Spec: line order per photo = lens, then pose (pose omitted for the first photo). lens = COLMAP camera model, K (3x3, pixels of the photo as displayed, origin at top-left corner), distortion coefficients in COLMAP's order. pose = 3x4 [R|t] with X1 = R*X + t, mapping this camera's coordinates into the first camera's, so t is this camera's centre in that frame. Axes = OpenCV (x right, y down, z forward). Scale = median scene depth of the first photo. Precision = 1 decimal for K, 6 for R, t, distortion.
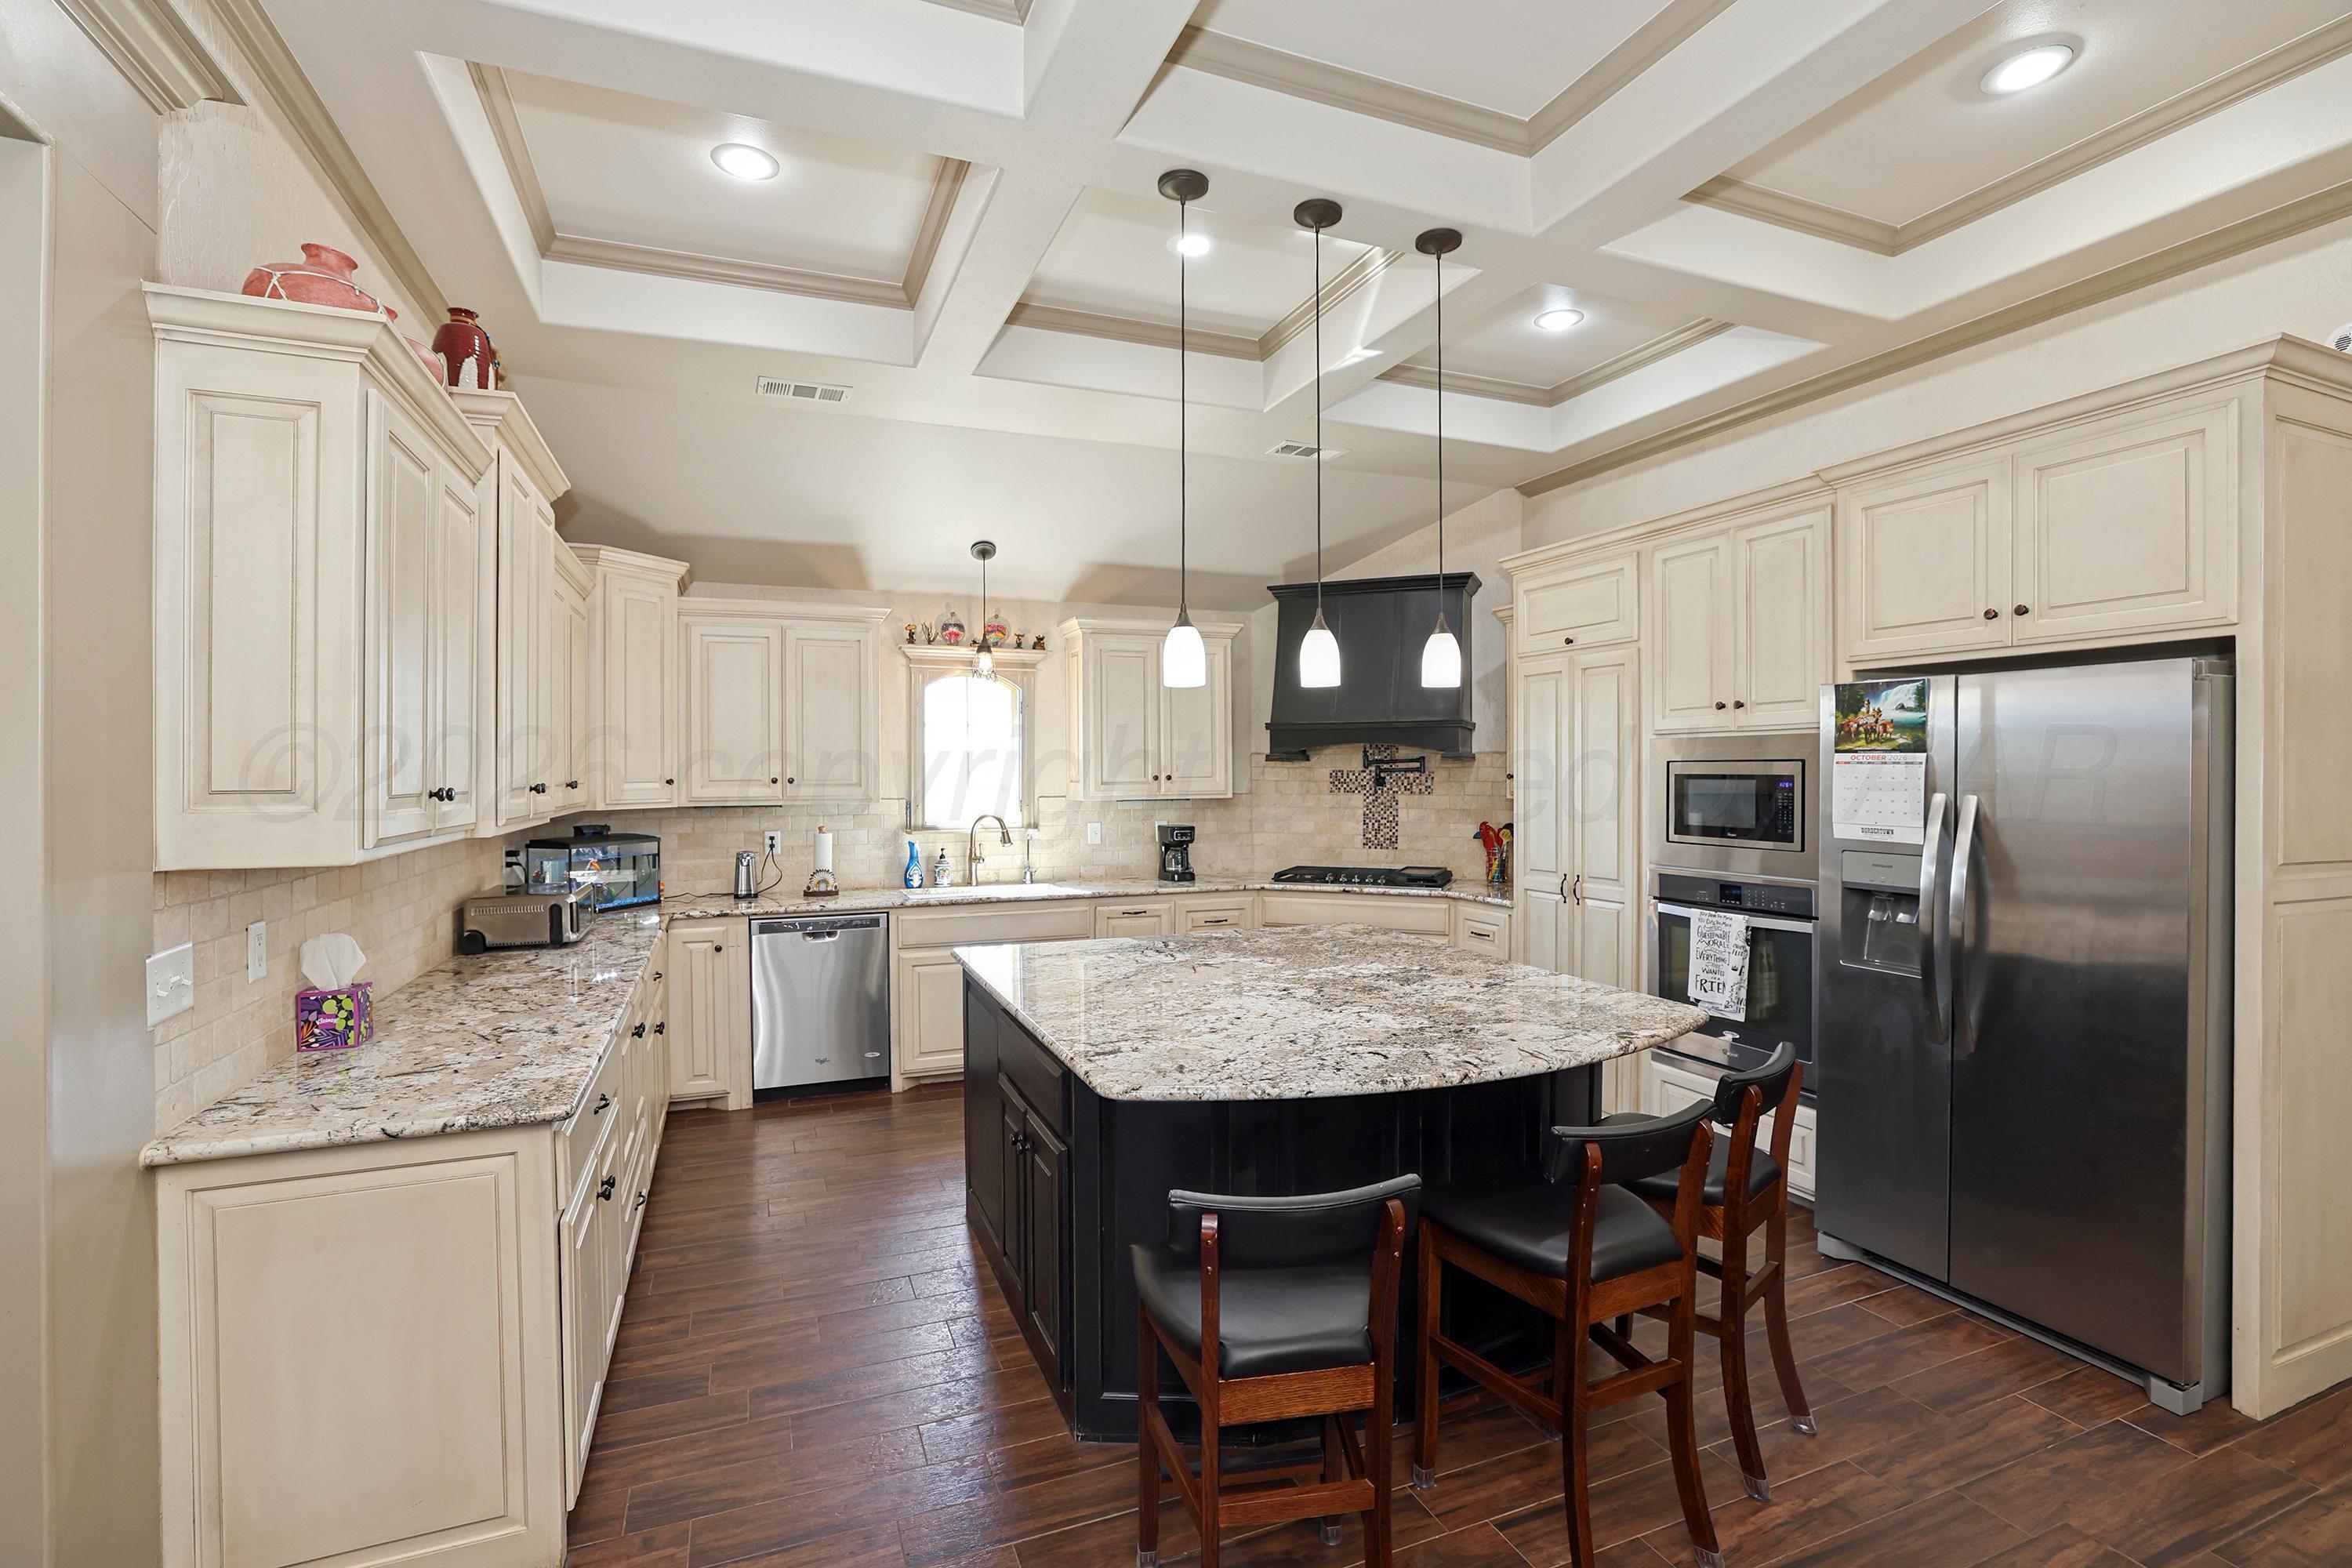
lens RADIAL K [[1039.5, 0, 1159.3], [0, 1039.5, 779.5], [0, 0, 1]] dist [-0.042824, 0.017295]
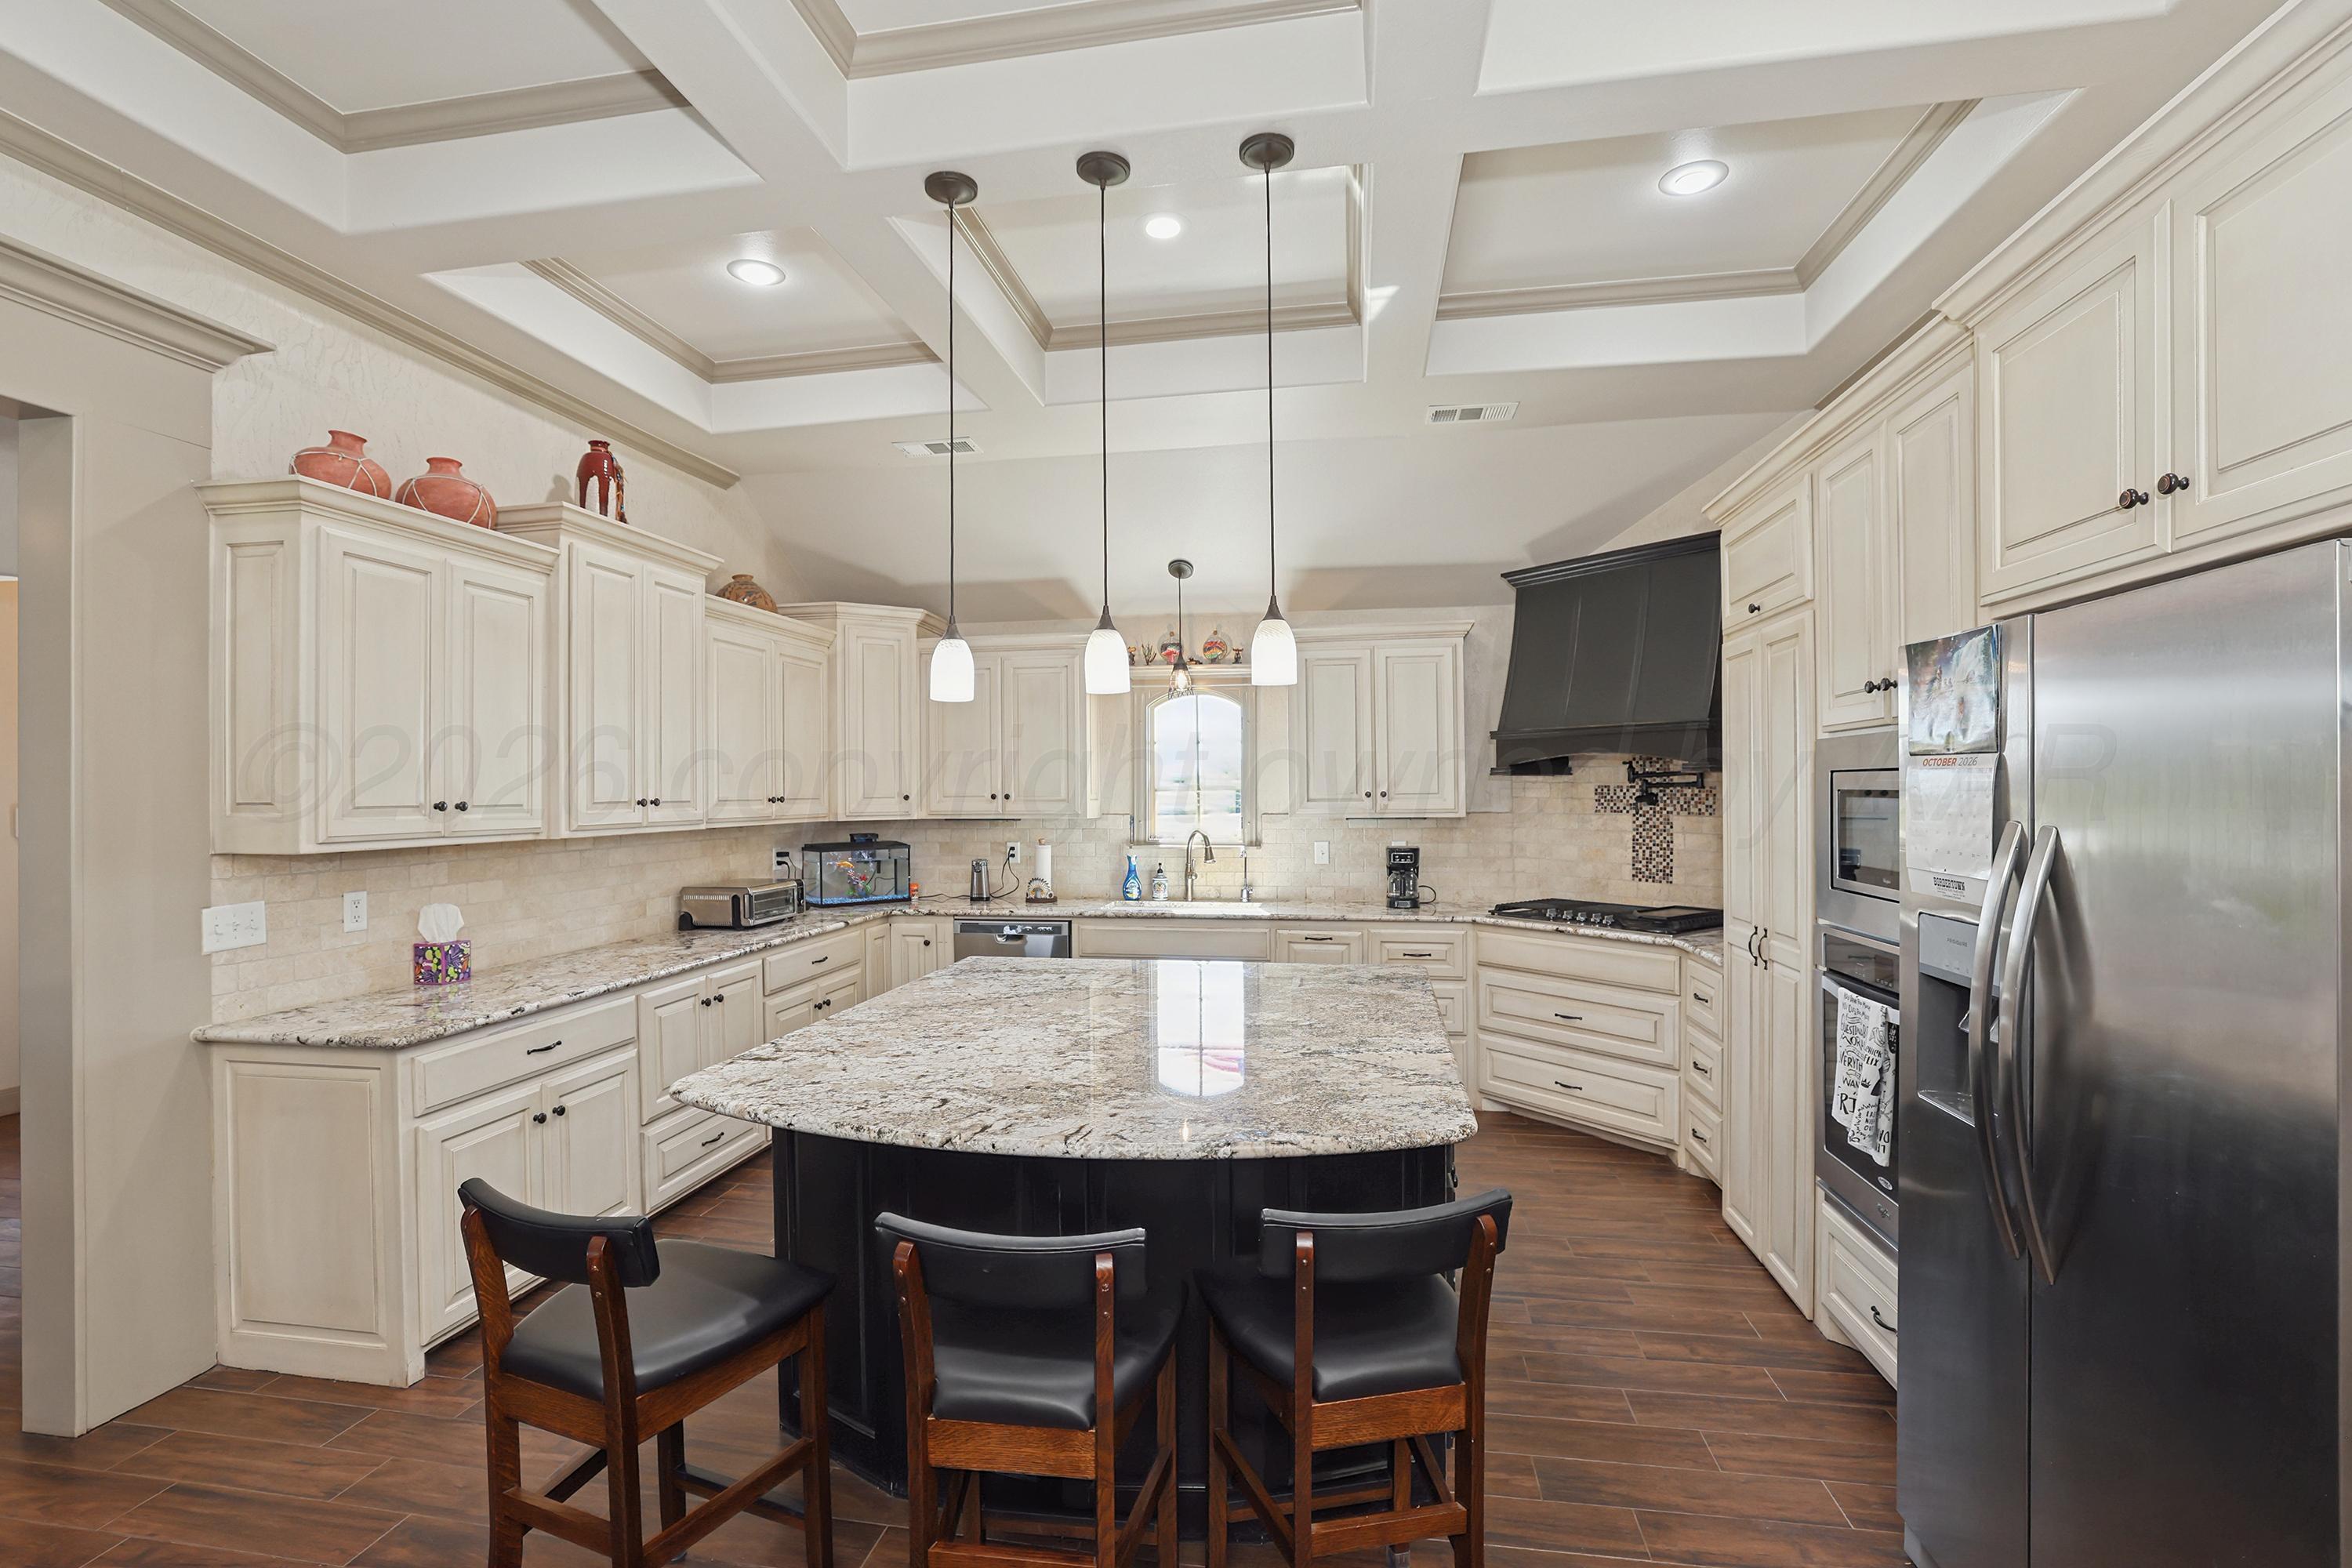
lens RADIAL K [[1032.1, 0, 1177.6], [0, 1032.1, 793.8], [0, 0, 1]] dist [-0.042722, 0.016221]
pose [[0.854696, 0.000350, -0.519129, 0.356305], [-0.001333, 0.999998, -0.001520, -0.000583], [0.519128, 0.001991, 0.854694, 0.144039]]
